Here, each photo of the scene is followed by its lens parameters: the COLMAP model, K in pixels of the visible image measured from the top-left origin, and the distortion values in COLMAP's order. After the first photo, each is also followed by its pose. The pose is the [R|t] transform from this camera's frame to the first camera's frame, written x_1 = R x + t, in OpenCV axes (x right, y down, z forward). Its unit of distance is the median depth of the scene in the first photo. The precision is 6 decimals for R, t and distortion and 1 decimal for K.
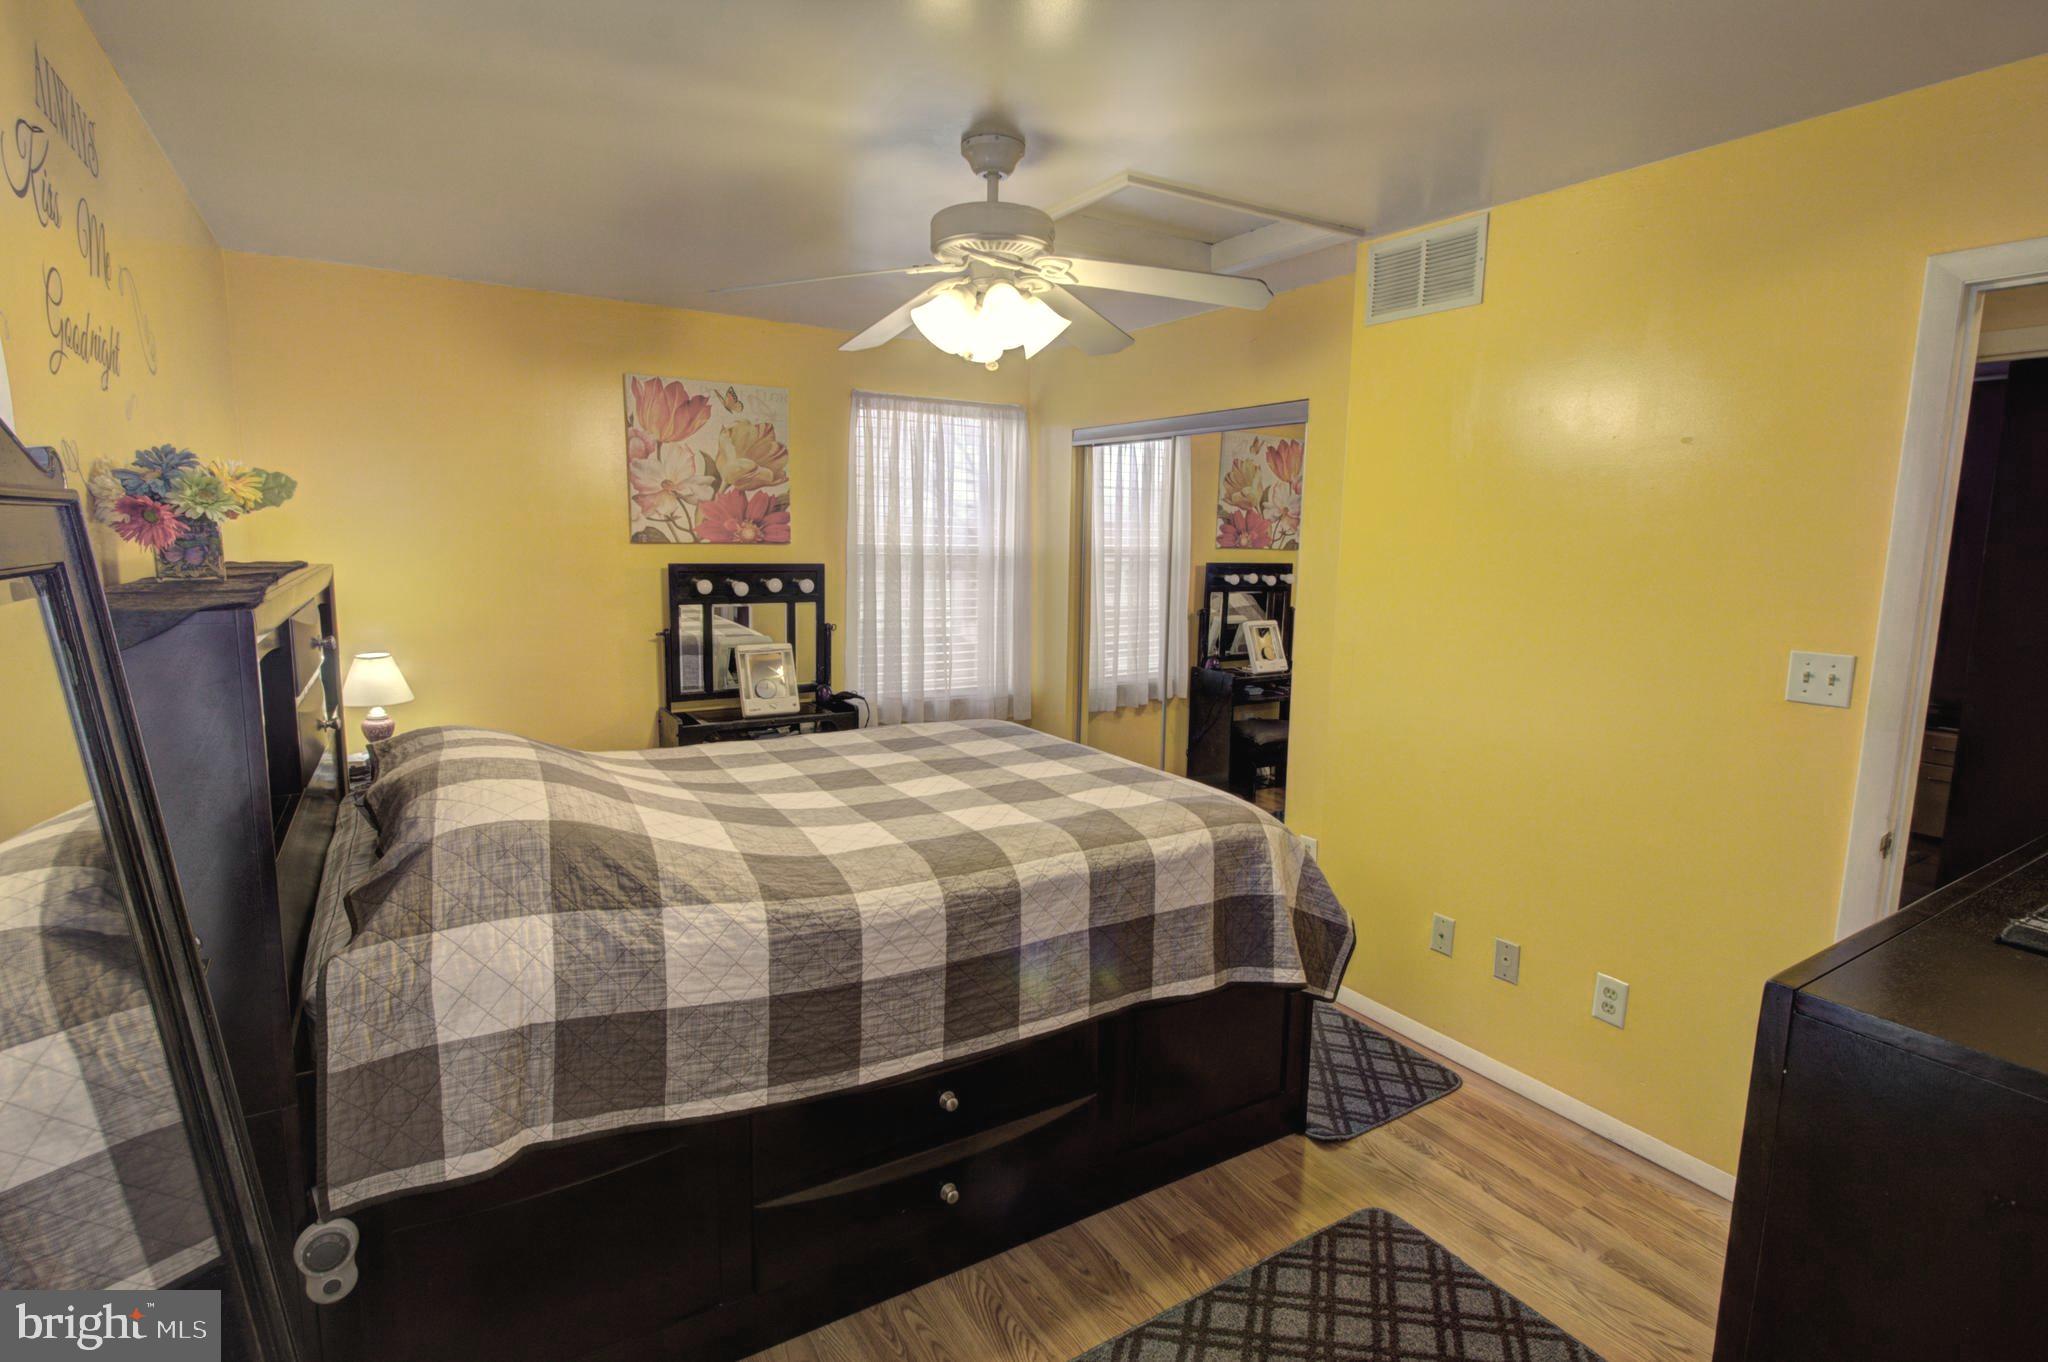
lens RADIAL K [[988.3, 0, 1022.3], [0, 988.3, 673.5], [0, 0, 1]] dist [-0.013096, 0.000007]
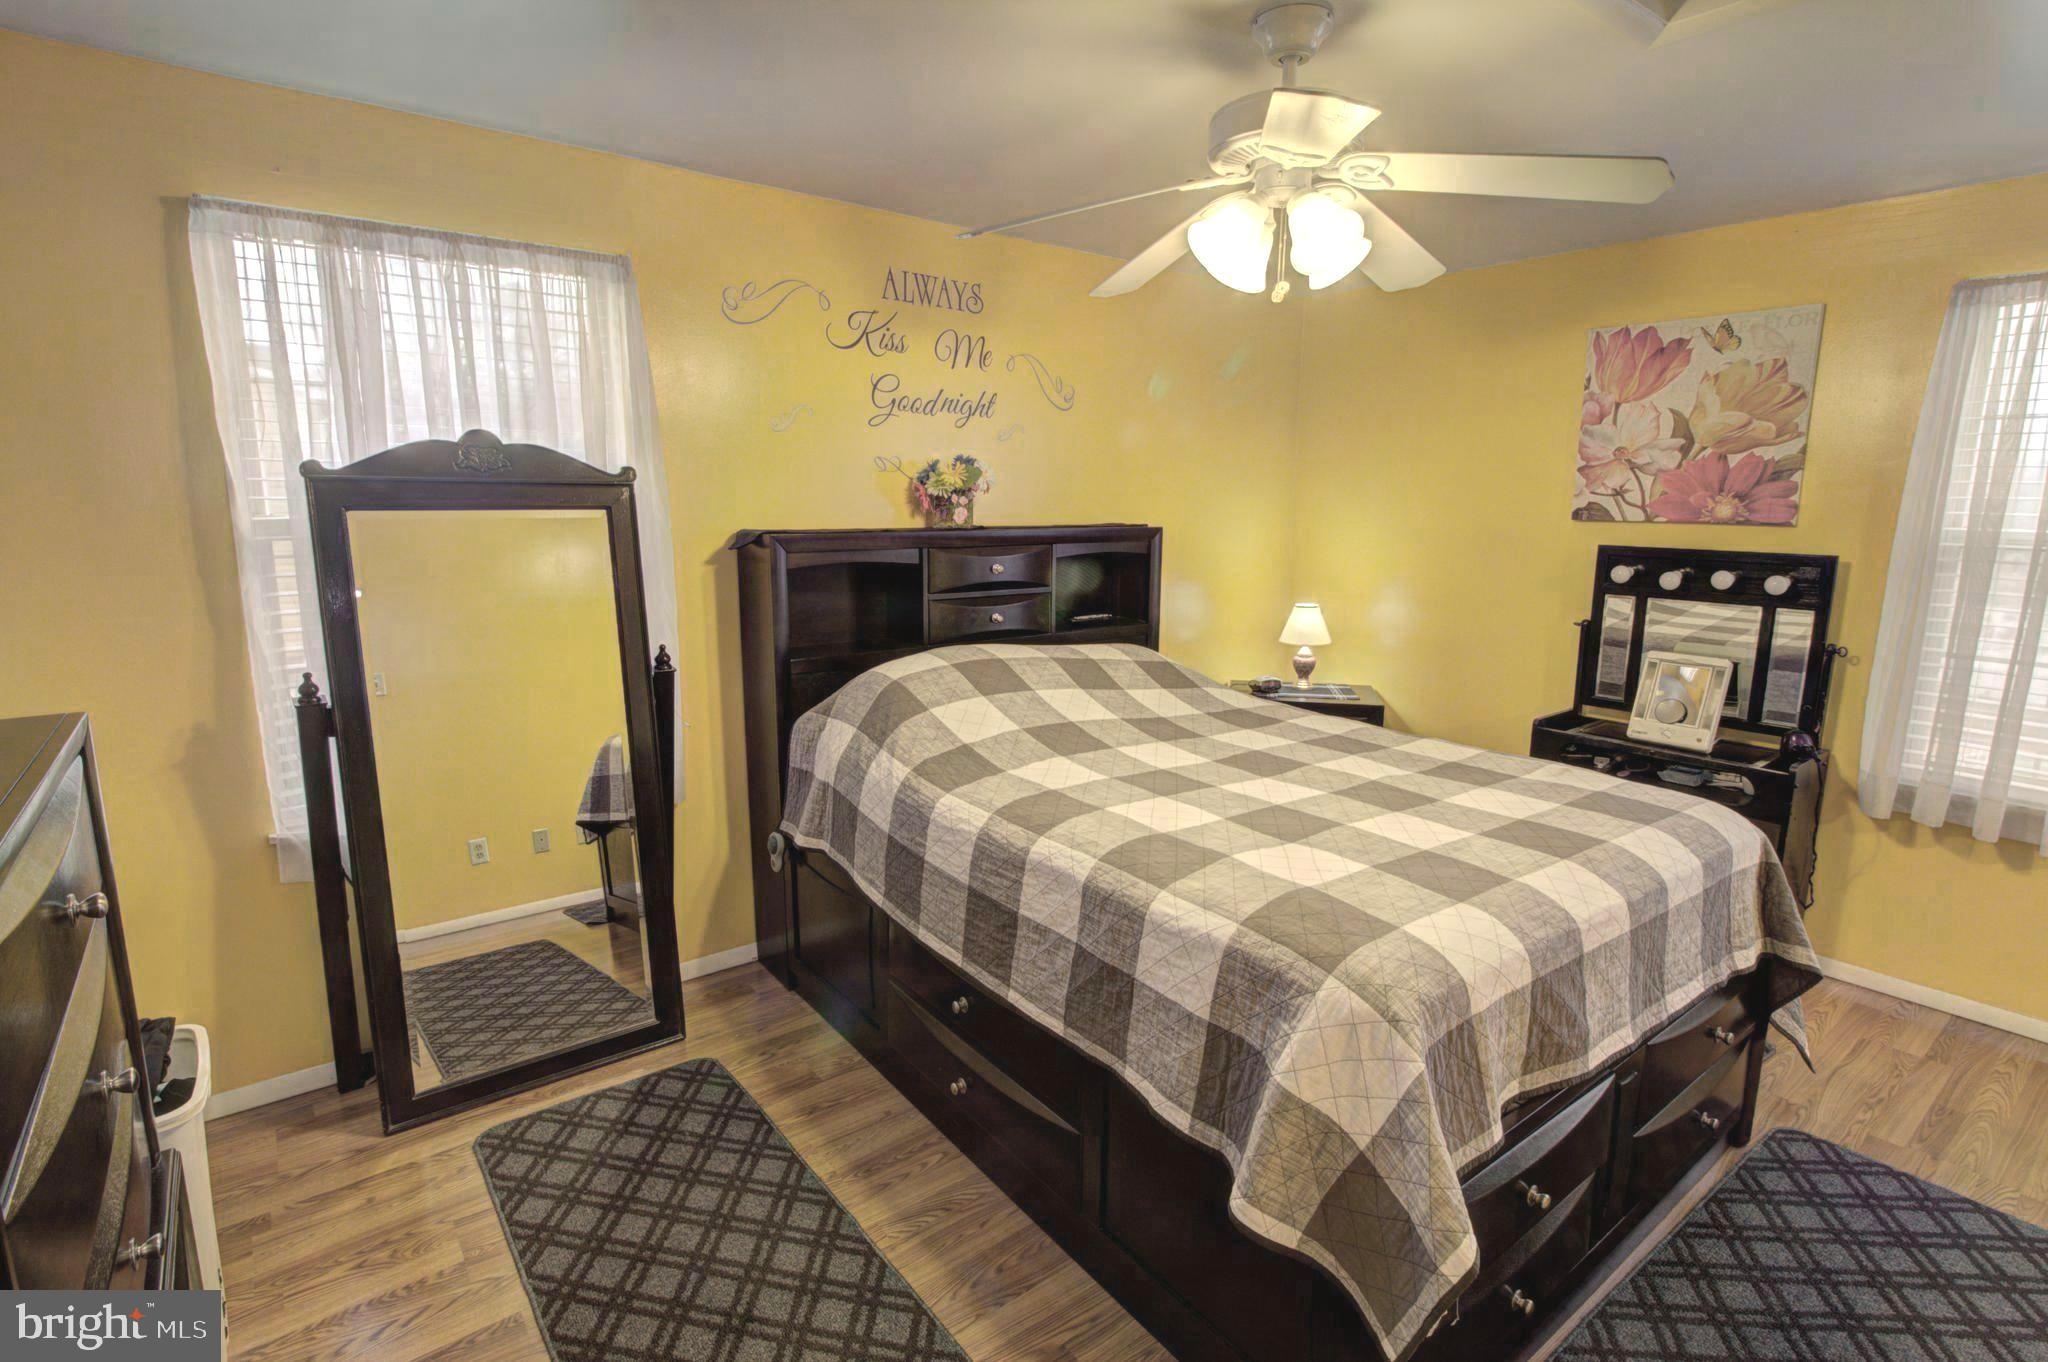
lens RADIAL K [[988.3, 0, 1019.3], [0, 988.3, 674.8], [0, 0, 1]] dist [-0.013096, 0.000007]
pose [[0.097005, 0.162859, -0.981869, 0.448897], [-0.147663, 0.977959, 0.147622, -0.051140], [0.984269, 0.130666, 0.118915, 0.405502]]
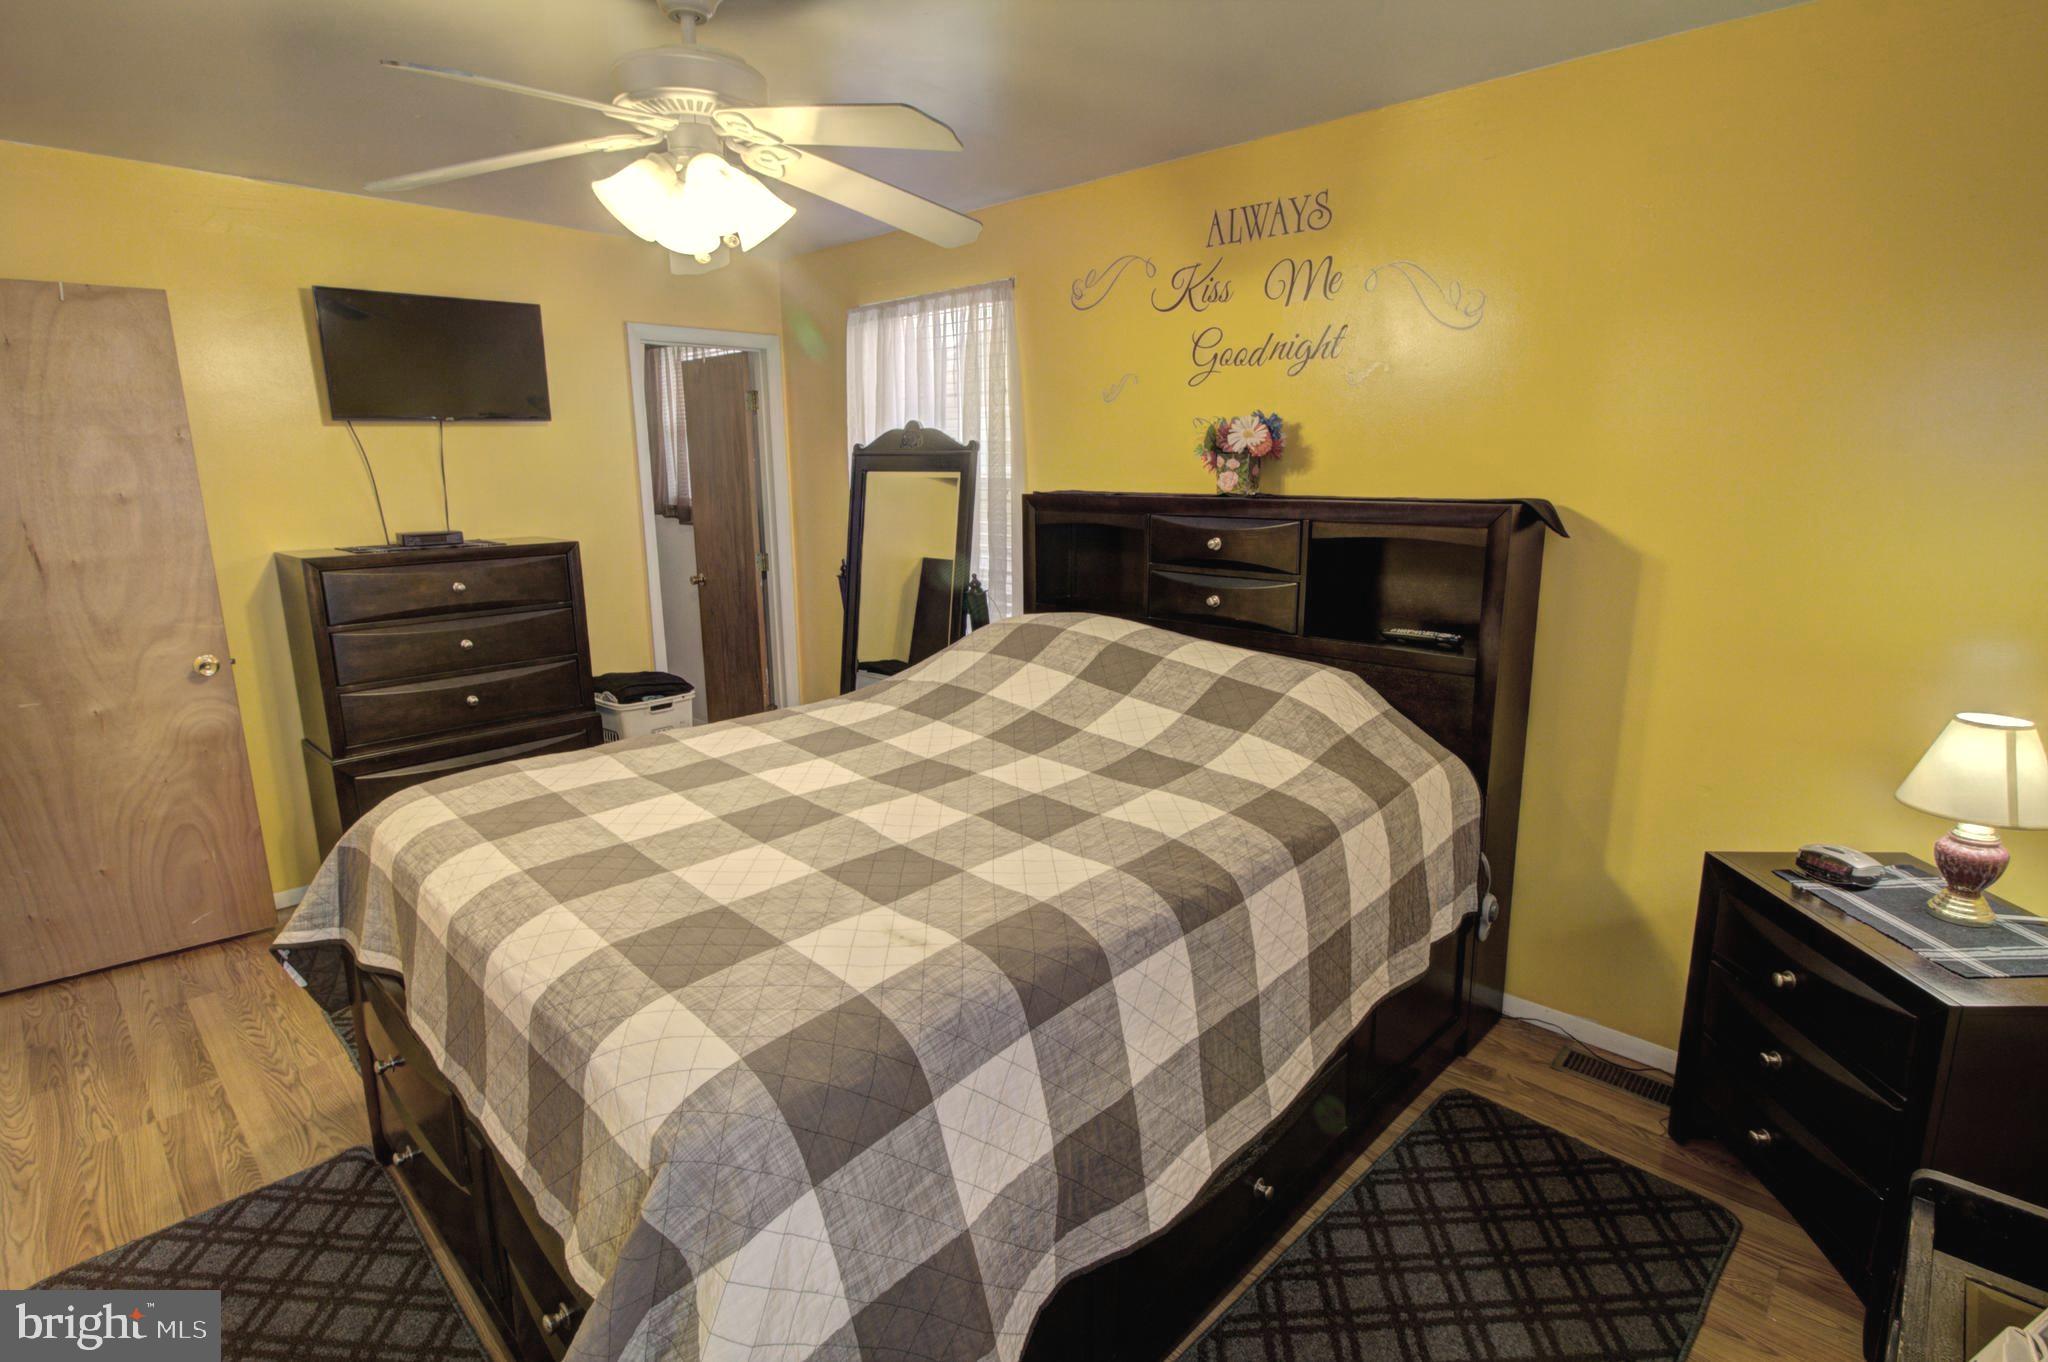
lens RADIAL K [[988.3, 0, 1020.3], [0, 988.3, 686.2], [0, 0, 1]] dist [-0.013096, 0.000007]
pose [[-0.971997, 0.050178, -0.229575, -0.047454], [-0.036459, 0.932908, 0.358266, -0.162000], [0.232150, 0.356603, -0.904953, 1.087267]]
